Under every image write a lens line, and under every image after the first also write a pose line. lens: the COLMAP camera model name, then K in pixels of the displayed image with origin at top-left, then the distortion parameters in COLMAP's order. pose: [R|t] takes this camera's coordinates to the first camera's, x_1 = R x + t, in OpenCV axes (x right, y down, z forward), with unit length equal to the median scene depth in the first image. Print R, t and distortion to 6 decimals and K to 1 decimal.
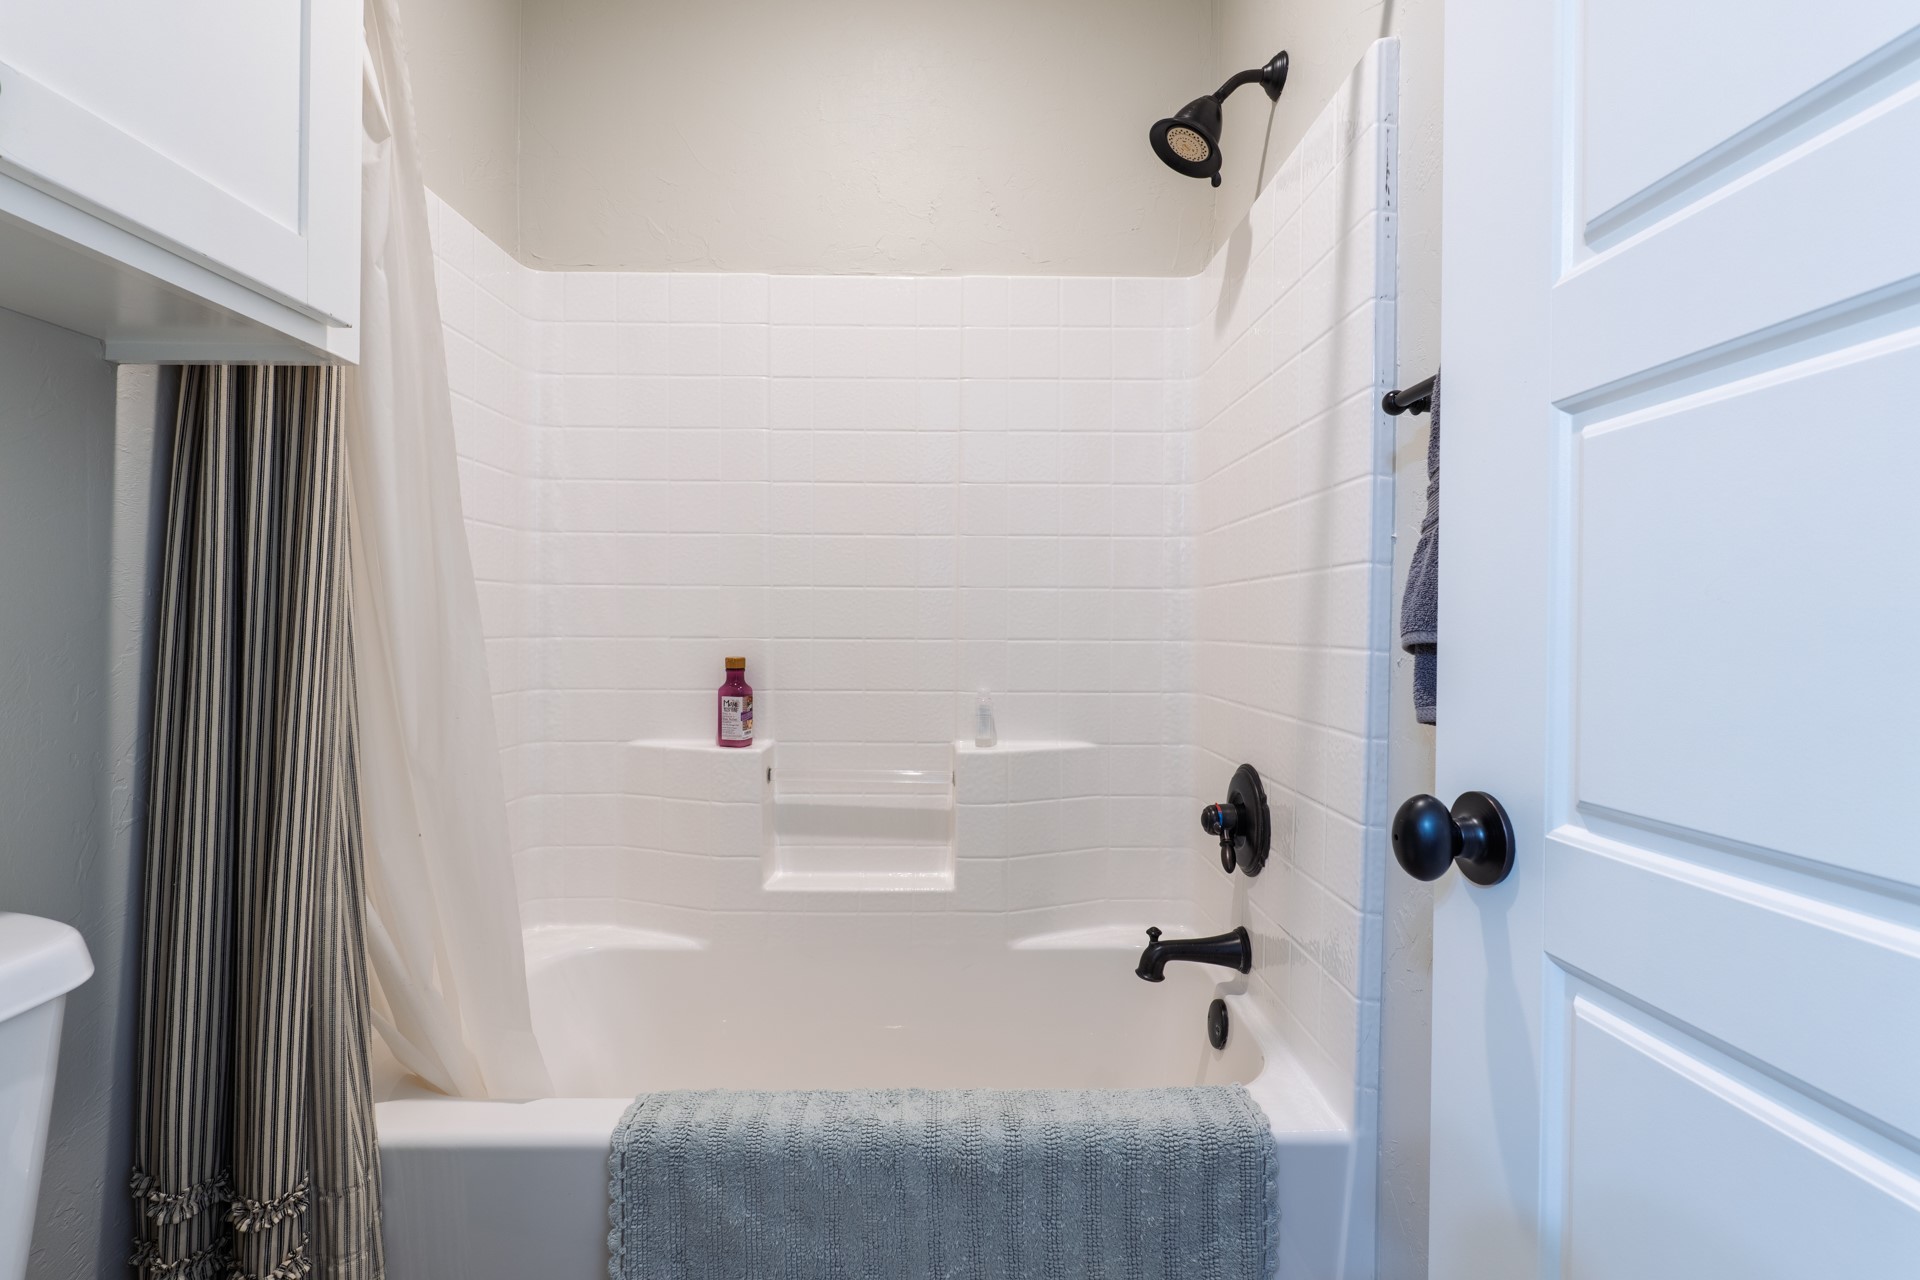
lens RADIAL K [[880.9, 0, 966.1], [0, 880.9, 625.6], [0, 0, 1]] dist [-0.010937, 0.001685]
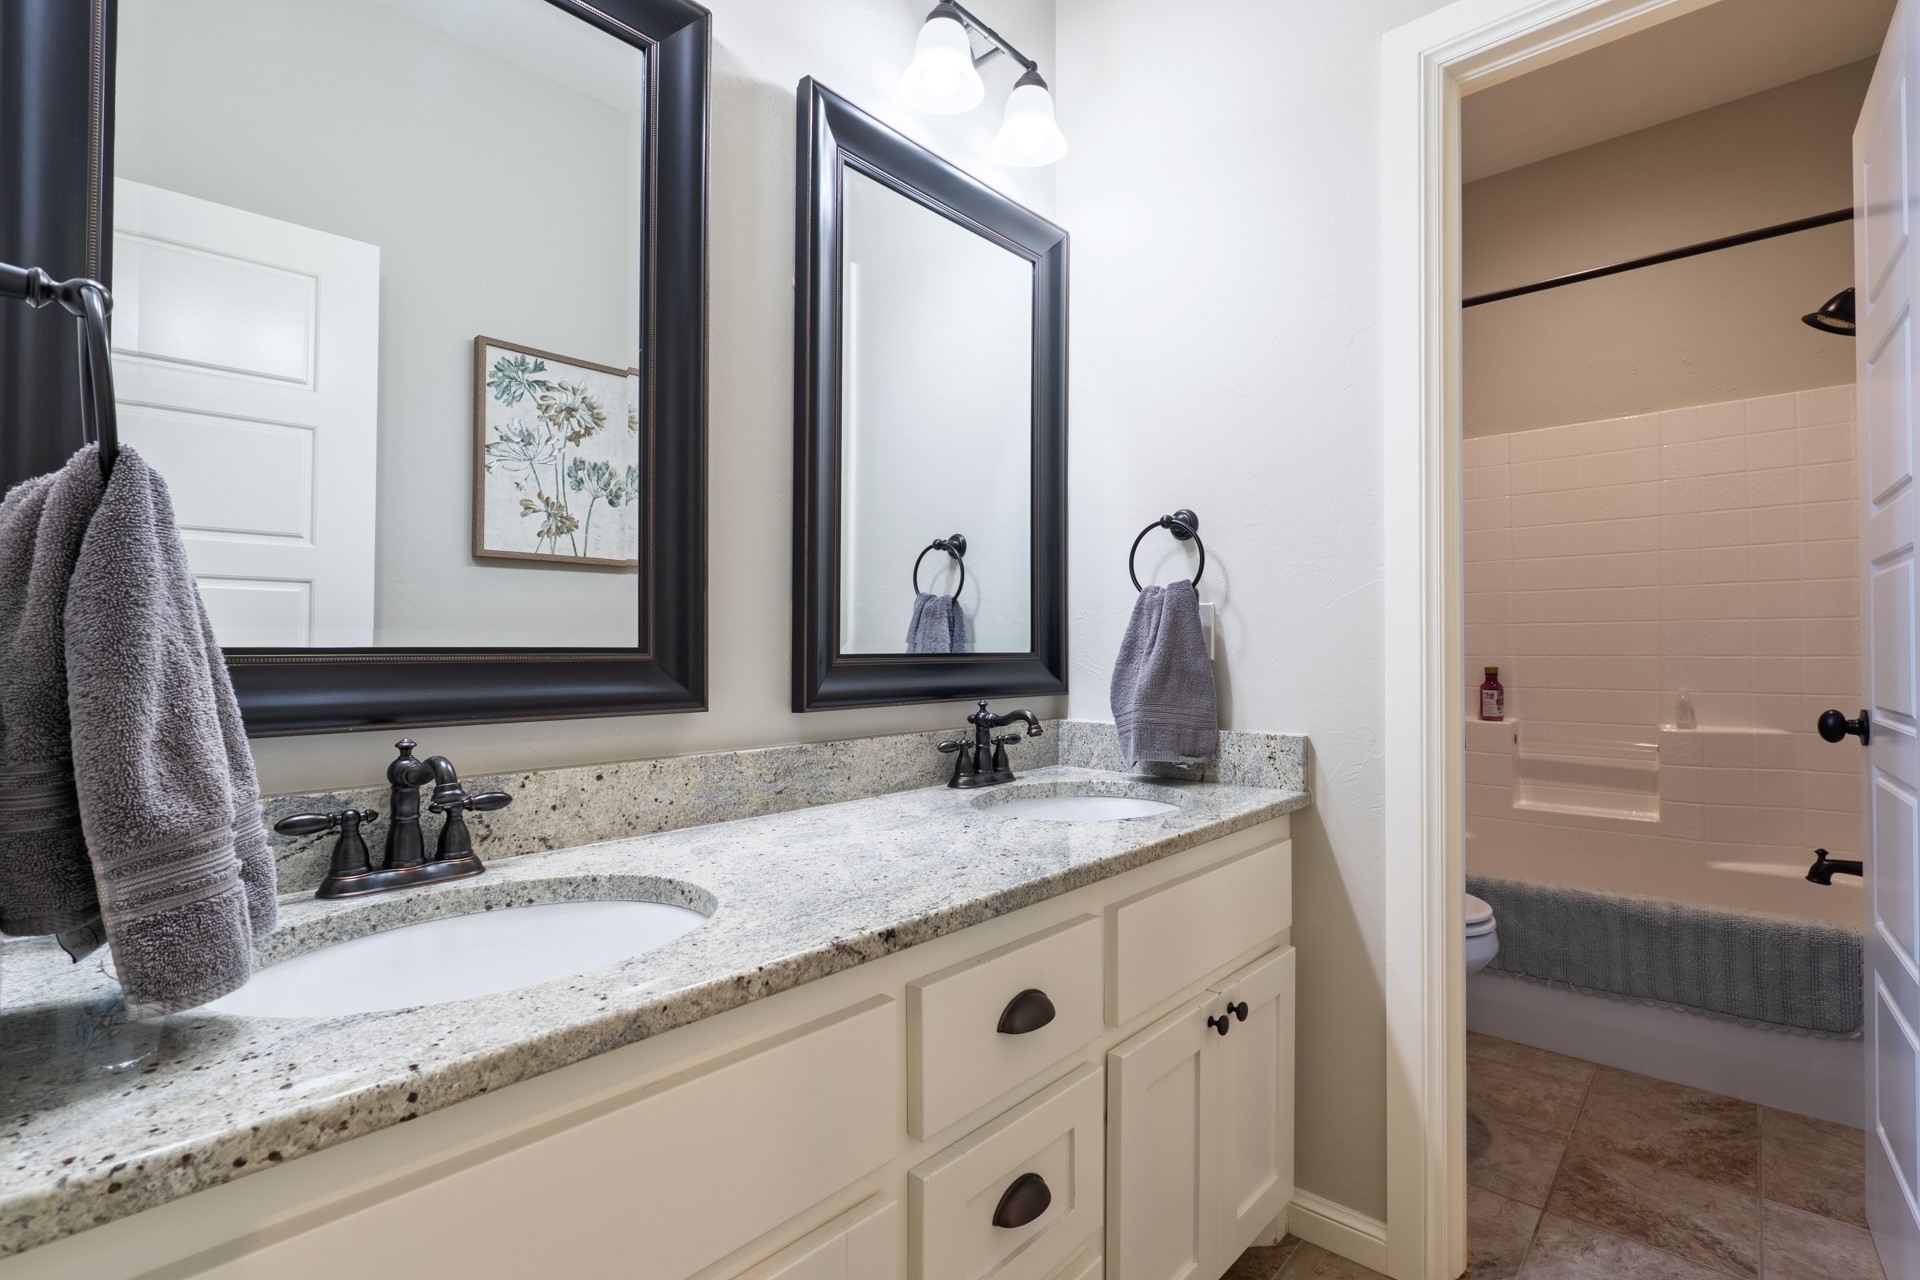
lens RADIAL K [[880.9, 0, 962.7], [0, 880.9, 637.1], [0, 0, 1]] dist [-0.010937, 0.001685]
pose [[0.730664, -0.020189, -0.682439, 0.143350], [0.010080, 0.999773, -0.018785, 0.001002], [0.682663, 0.006846, 0.730701, -0.905300]]
